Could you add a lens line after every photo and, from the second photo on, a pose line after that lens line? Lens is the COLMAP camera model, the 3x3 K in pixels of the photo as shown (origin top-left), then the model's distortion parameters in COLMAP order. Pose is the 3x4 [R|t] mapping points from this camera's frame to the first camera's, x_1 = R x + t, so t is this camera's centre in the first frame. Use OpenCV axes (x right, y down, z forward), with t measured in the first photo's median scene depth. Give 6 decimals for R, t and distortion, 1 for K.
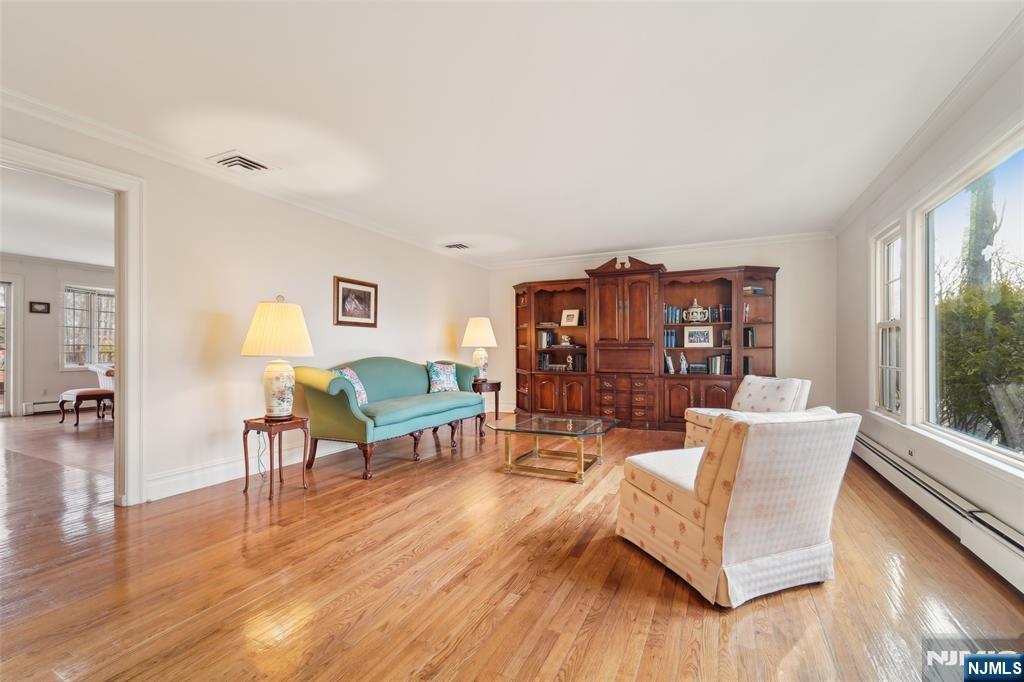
lens RADIAL K [[426.9, 0, 510.1], [0, 426.9, 346.8], [0, 0, 1]] dist [-0.002120, -0.000630]
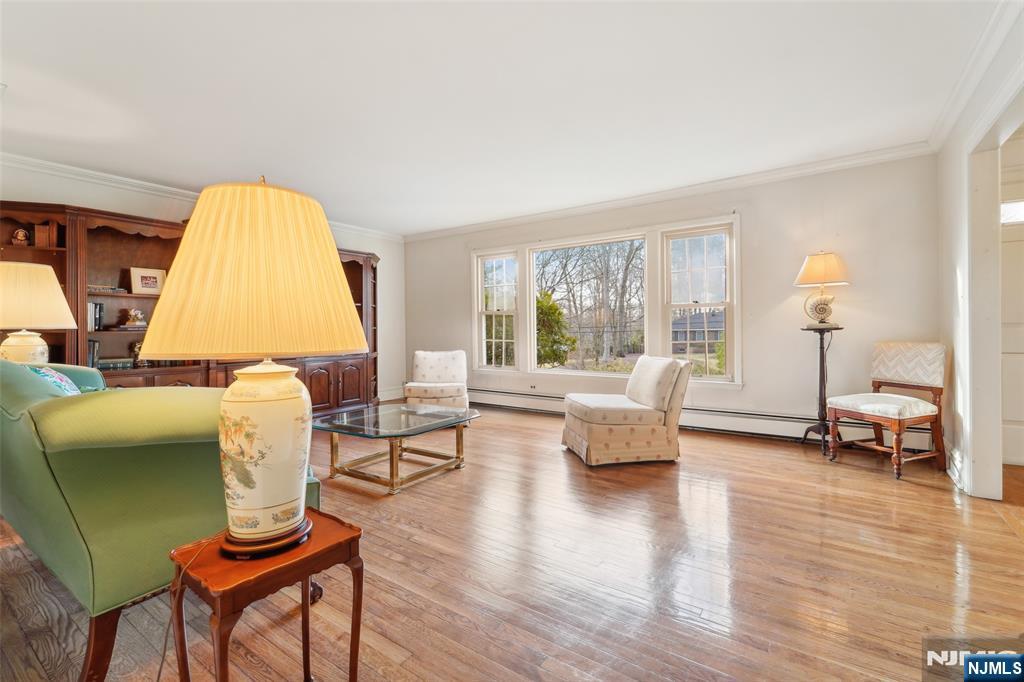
lens RADIAL K [[452.9, 0, 514.4], [0, 452.9, 328.3], [0, 0, 1]] dist [0.000279, 0.000122]
pose [[0.152848, -0.004987, 0.988237, -0.829060], [0.004474, 0.999981, 0.004354, 0.000010], [-0.988240, 0.003755, 0.152867, 0.712913]]
